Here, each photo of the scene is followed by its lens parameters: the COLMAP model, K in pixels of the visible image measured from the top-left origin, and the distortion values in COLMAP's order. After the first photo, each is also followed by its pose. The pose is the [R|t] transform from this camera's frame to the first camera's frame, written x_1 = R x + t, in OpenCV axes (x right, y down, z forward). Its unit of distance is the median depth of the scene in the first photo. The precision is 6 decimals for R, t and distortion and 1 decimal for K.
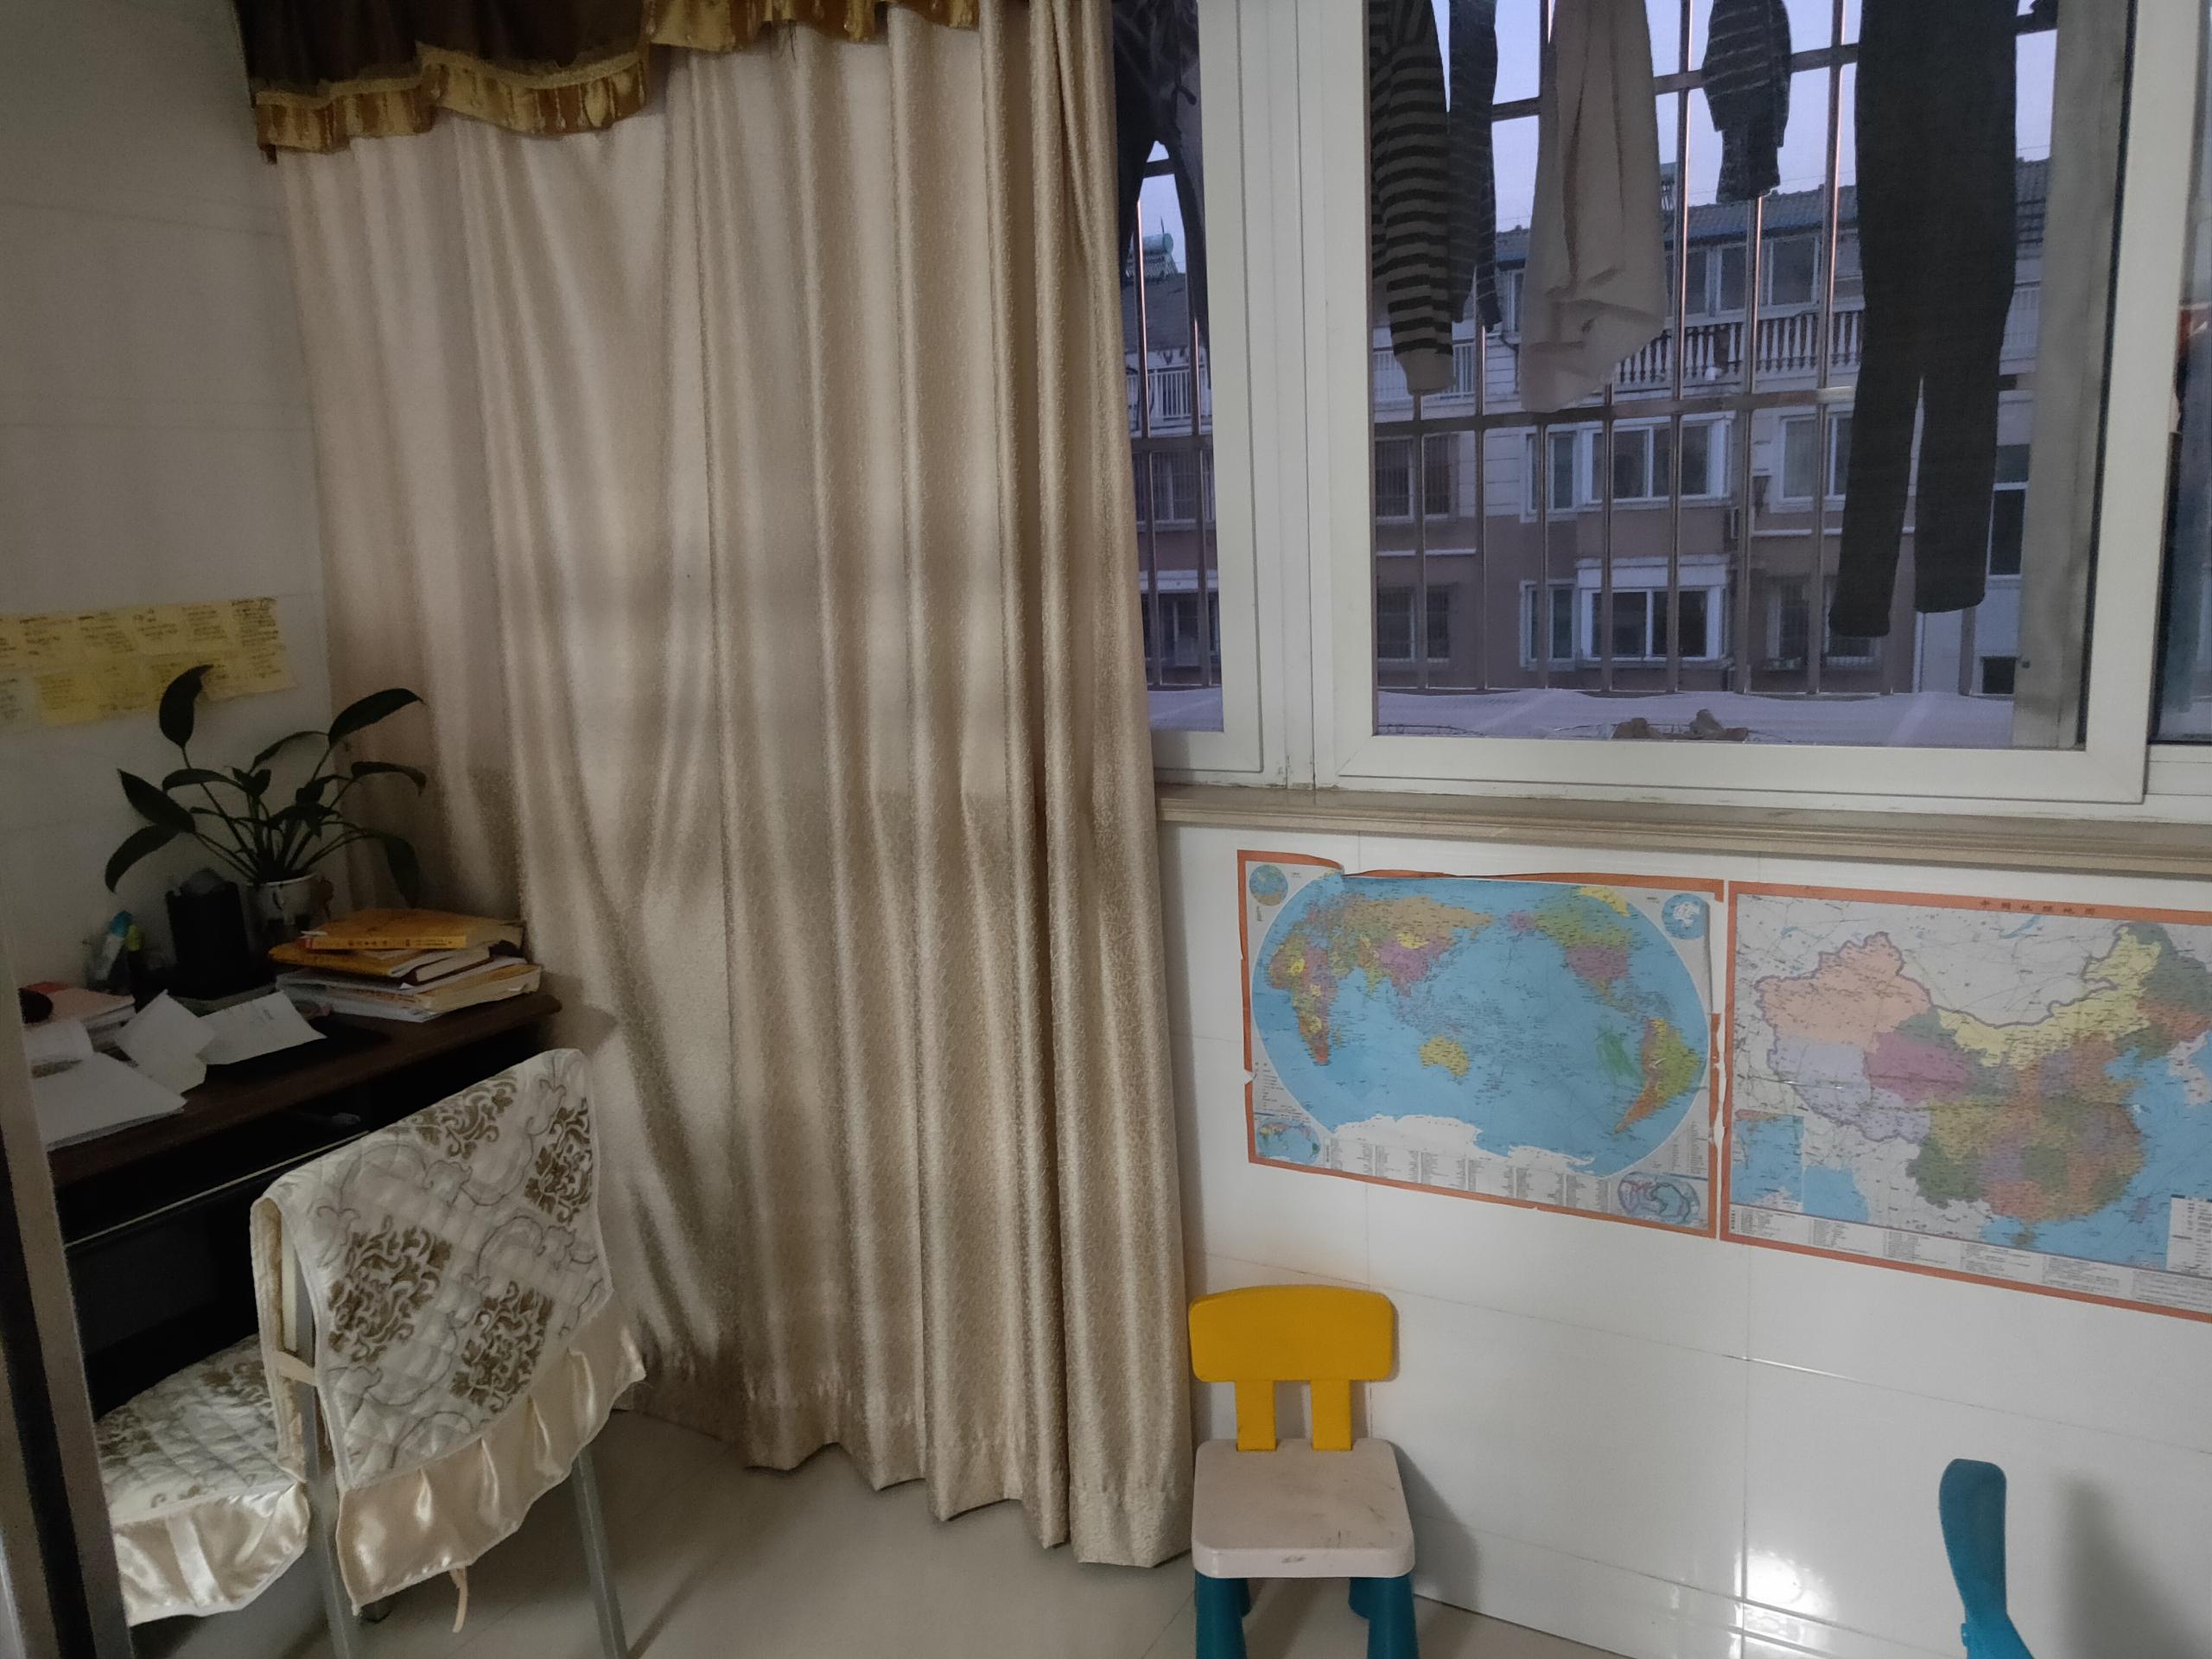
lens RADIAL K [[1655.9, 0, 1098.9], [0, 1655.9, 828.0], [0, 0, 1]] dist [0.009706, 0.005063]
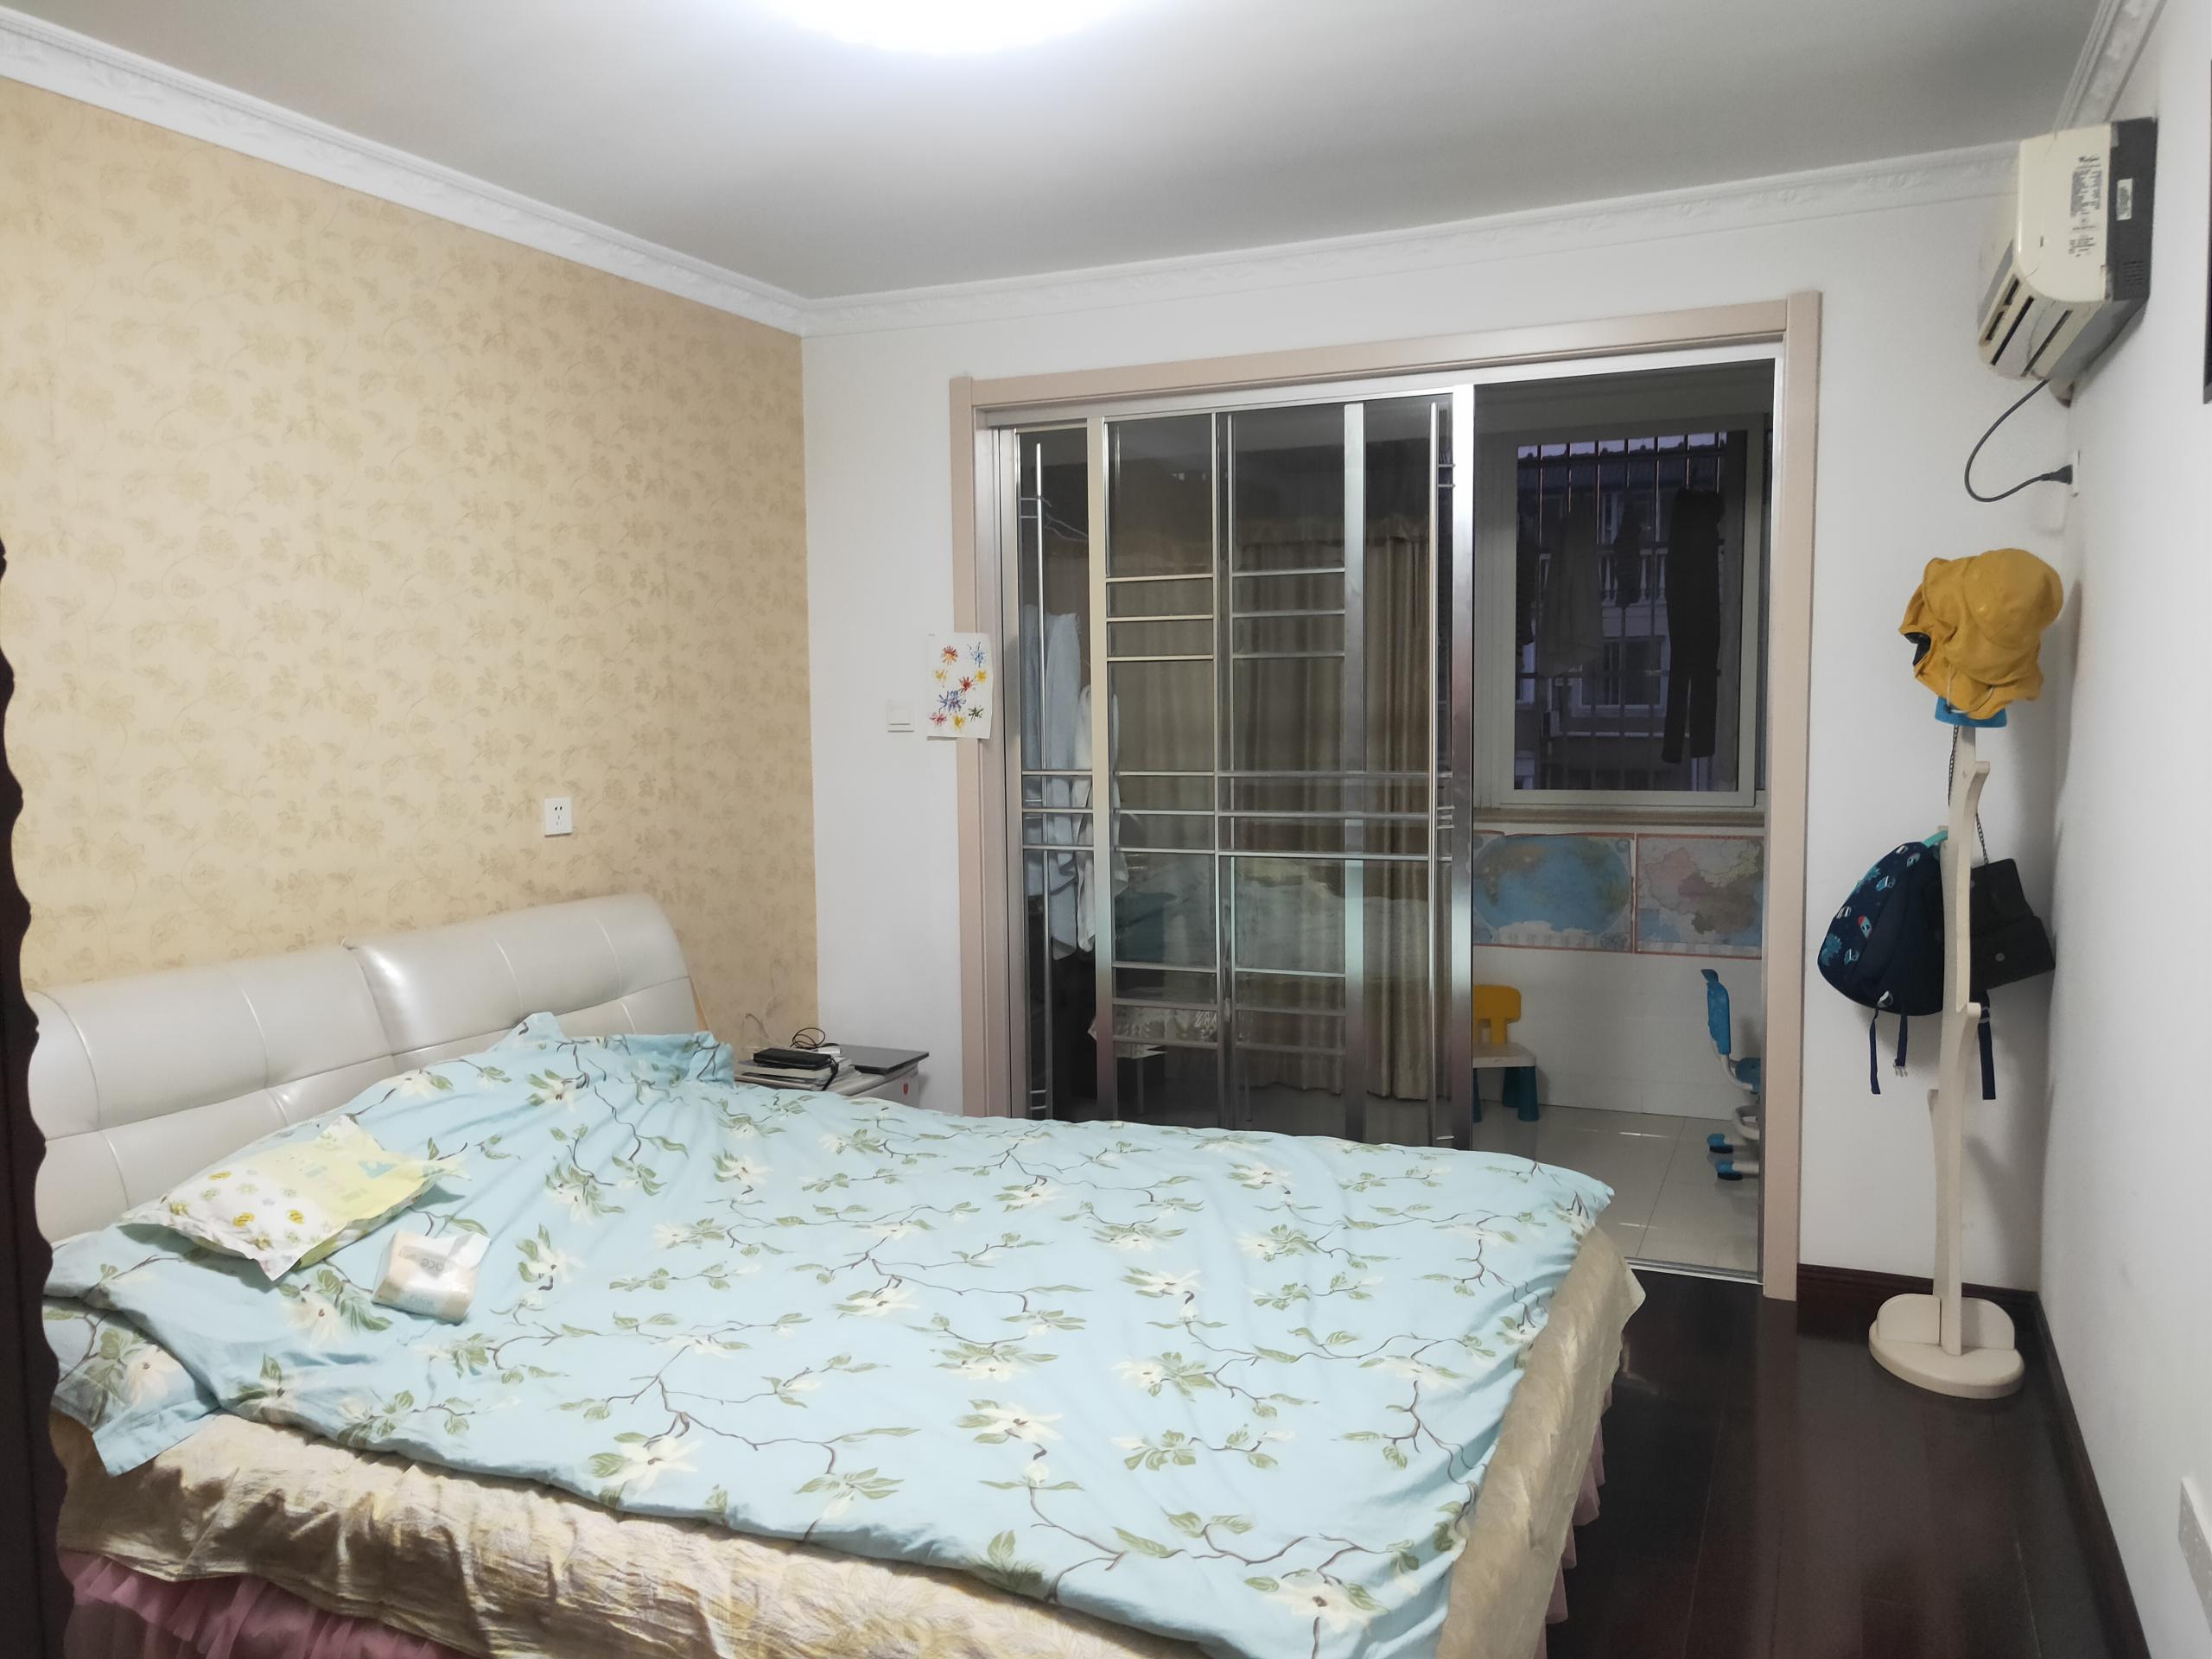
lens RADIAL K [[1655.9, 0, 1110.9], [0, 1655.9, 830.1], [0, 0, 1]] dist [0.009706, 0.005063]
pose [[0.992842, 0.029338, 0.115778, -0.944704], [-0.016817, 0.994044, -0.107677, 0.368598], [-0.118247, 0.104959, 0.987421, -1.929255]]
